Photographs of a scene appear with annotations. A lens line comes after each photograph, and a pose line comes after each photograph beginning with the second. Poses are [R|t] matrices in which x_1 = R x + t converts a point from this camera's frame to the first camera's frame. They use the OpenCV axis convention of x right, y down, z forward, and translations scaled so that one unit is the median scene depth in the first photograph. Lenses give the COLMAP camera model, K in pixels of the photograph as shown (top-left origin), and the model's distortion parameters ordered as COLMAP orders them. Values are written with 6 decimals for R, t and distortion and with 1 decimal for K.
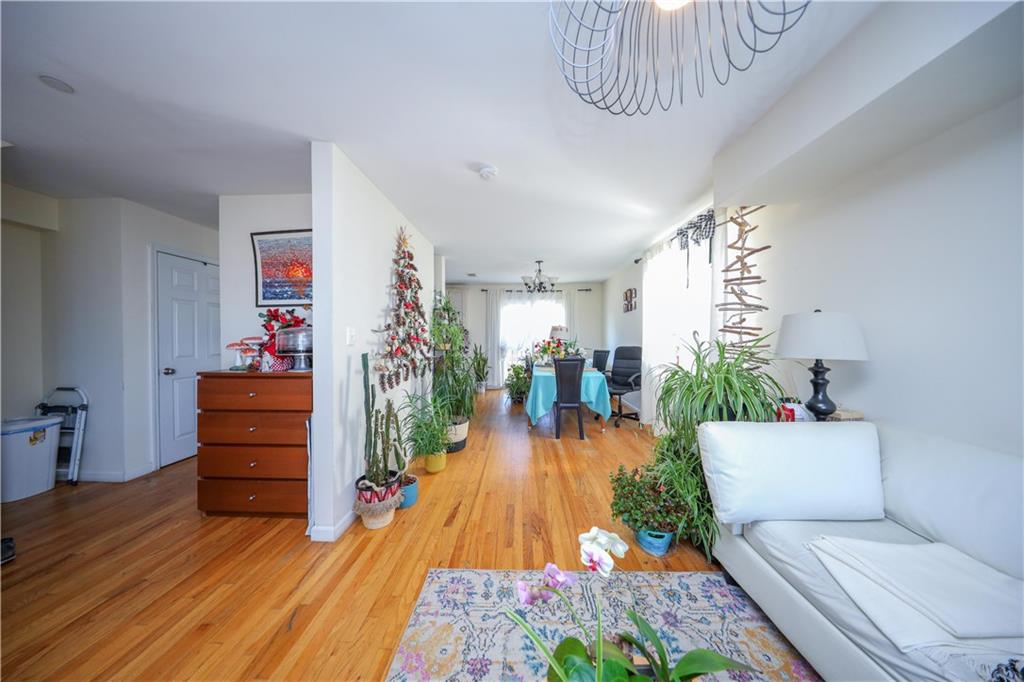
lens RADIAL K [[293.9, 0, 509.3], [0, 293.9, 339.4], [0, 0, 1]] dist [-0.000404, -0.000059]
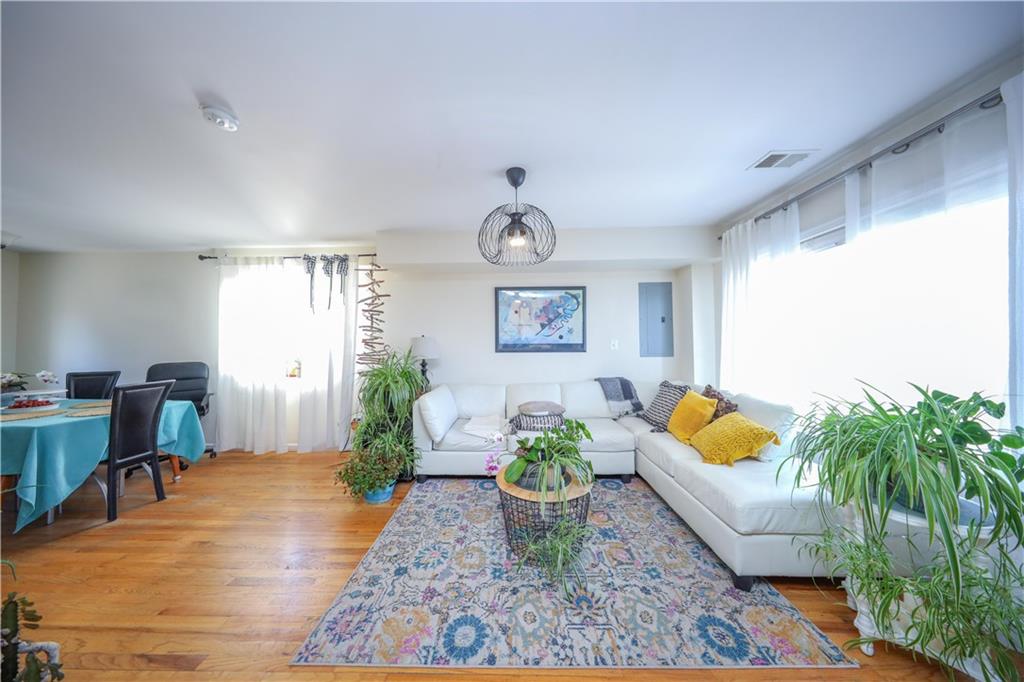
lens RADIAL K [[295.7, 0, 506.1], [0, 295.7, 339.5], [0, 0, 1]] dist [-0.000601, 0.000003]
pose [[-0.012299, 0.026129, 0.999583, -0.691806], [0.014511, 0.999558, -0.025950, -0.007120], [-0.999819, 0.014186, -0.012673, 0.299327]]
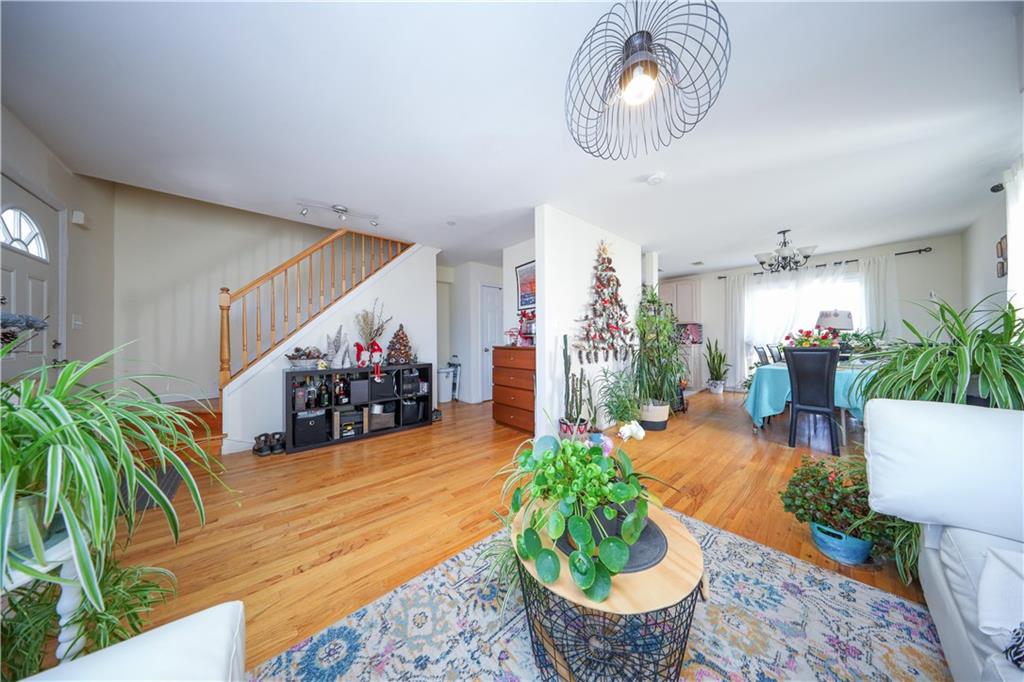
lens RADIAL K [[293.9, 0, 509.3], [0, 293.9, 339.4], [0, 0, 1]] dist [-0.000404, -0.000059]
pose [[0.687441, -0.007080, -0.726206, 0.331393], [0.001139, 0.999962, -0.008671, 0.070870], [0.726240, 0.005134, 0.687423, -0.192563]]
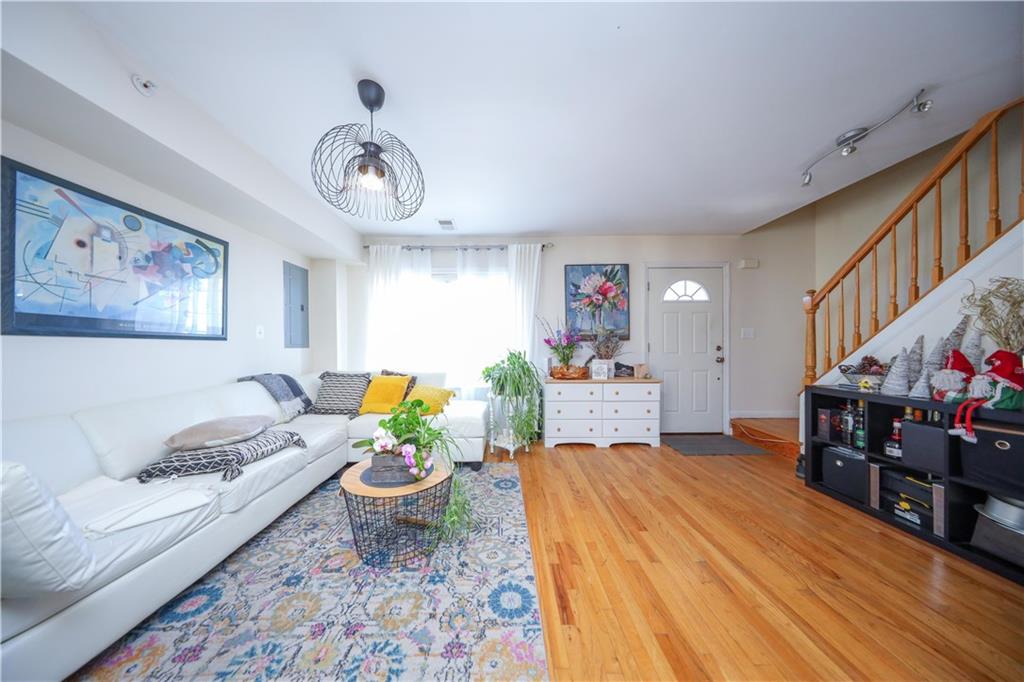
lens RADIAL K [[300.7, 0, 505.7], [0, 300.7, 345.6], [0, 0, 1]] dist [-0.006671, -0.000005]
pose [[-0.998849, 0.007328, -0.047408, -0.108345], [0.007268, 0.999973, 0.001440, 0.047024], [0.047418, 0.001094, -0.998875, 0.923744]]
